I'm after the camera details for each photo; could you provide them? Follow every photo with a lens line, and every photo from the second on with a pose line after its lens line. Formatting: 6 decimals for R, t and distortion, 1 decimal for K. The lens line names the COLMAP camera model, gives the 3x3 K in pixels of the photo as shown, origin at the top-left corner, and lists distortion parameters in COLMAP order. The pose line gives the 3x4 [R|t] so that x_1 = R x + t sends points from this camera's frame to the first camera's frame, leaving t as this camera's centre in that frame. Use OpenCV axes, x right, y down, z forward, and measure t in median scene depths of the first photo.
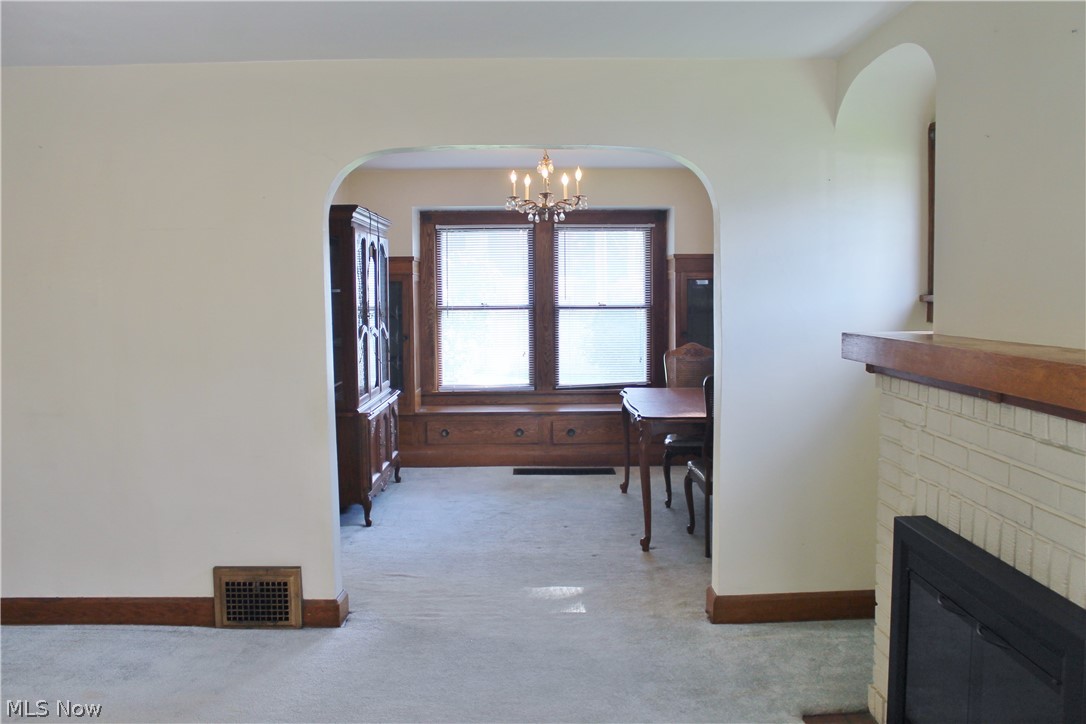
lens RADIAL K [[921.6, 0, 539.4], [0, 921.6, 368.0], [0, 0, 1]] dist [-0.159066, 0.131305]
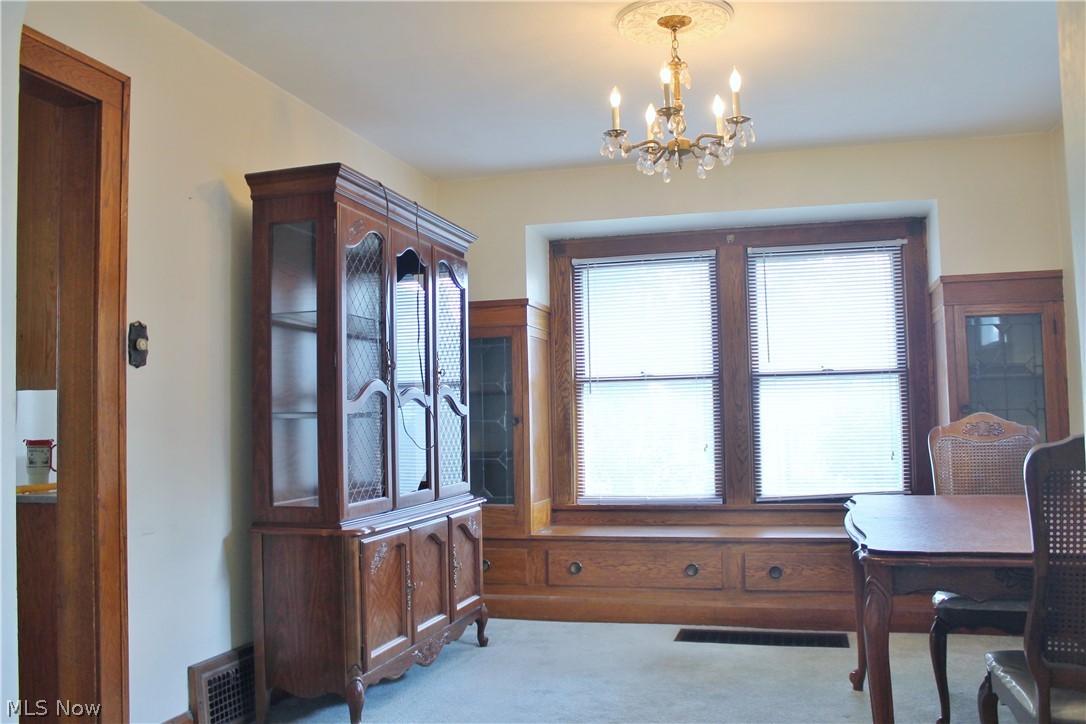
lens RADIAL K [[921.6, 0, 539.4], [0, 921.6, 368.0], [0, 0, 1]] dist [-0.159066, 0.131305]
pose [[0.959536, -0.027277, -0.280263, 0.071932], [-0.010964, 0.990923, -0.133981, 0.022852], [0.281374, 0.131632, 0.950527, 0.468620]]
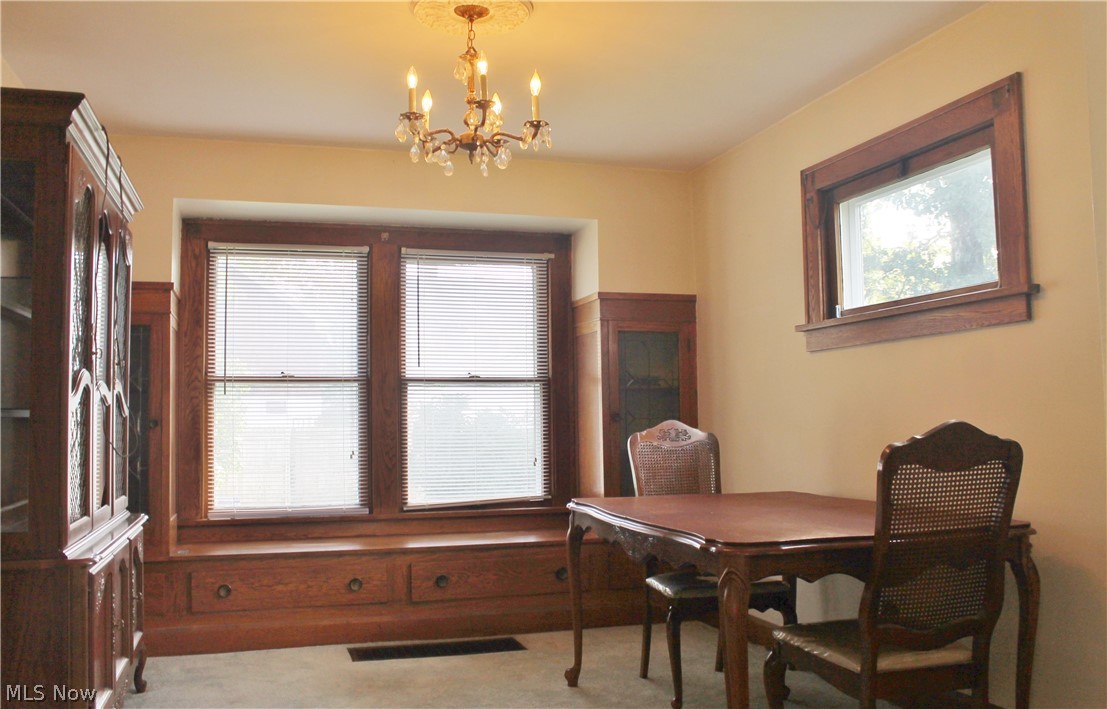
lens RADIAL K [[961.3, 0, 553.5], [0, 961.3, 354.5], [0, 0, 1]] dist [-0.129698, 0.016349]
pose [[0.957781, 0.012991, 0.287204, -0.097082], [0.031095, 0.988438, -0.148405, 0.023481], [-0.285811, 0.151070, 0.946303, 0.474573]]
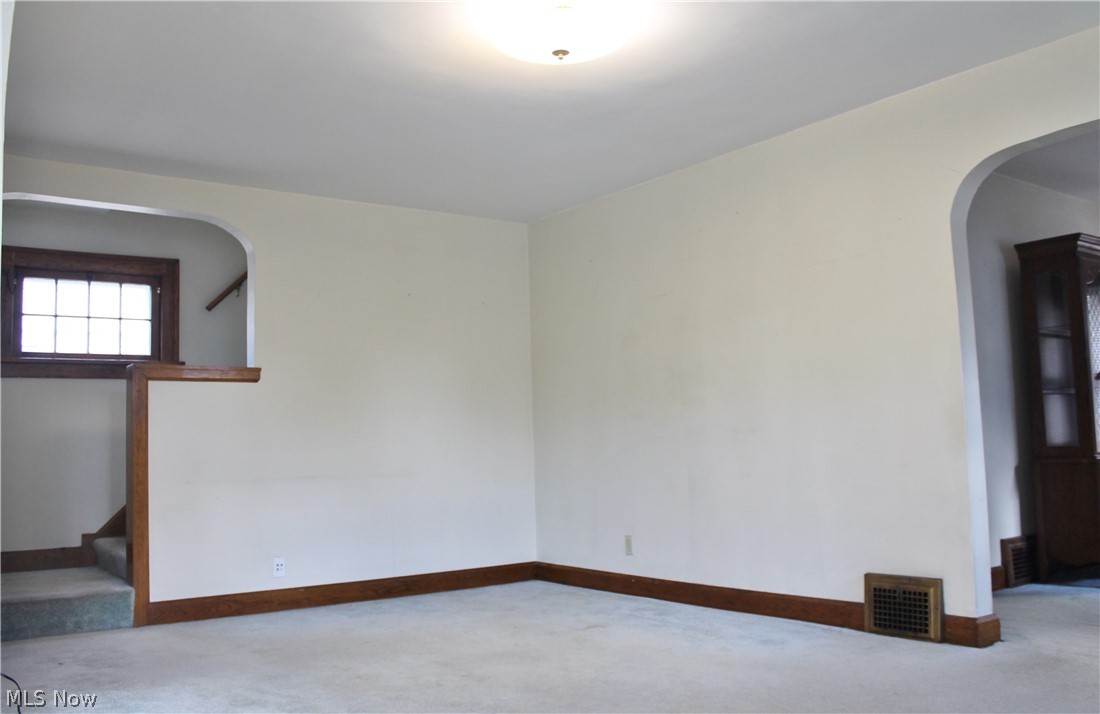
lens RADIAL K [[956.4, 0, 550.0], [0, 956.4, 357.0], [0, 0, 1]] dist [-0.087015, 0.000576]
pose [[0.583789, -0.082449, -0.807709, 0.221292], [-0.045860, 0.989894, -0.134192, 0.091784], [0.810610, 0.115381, 0.574107, 0.028865]]
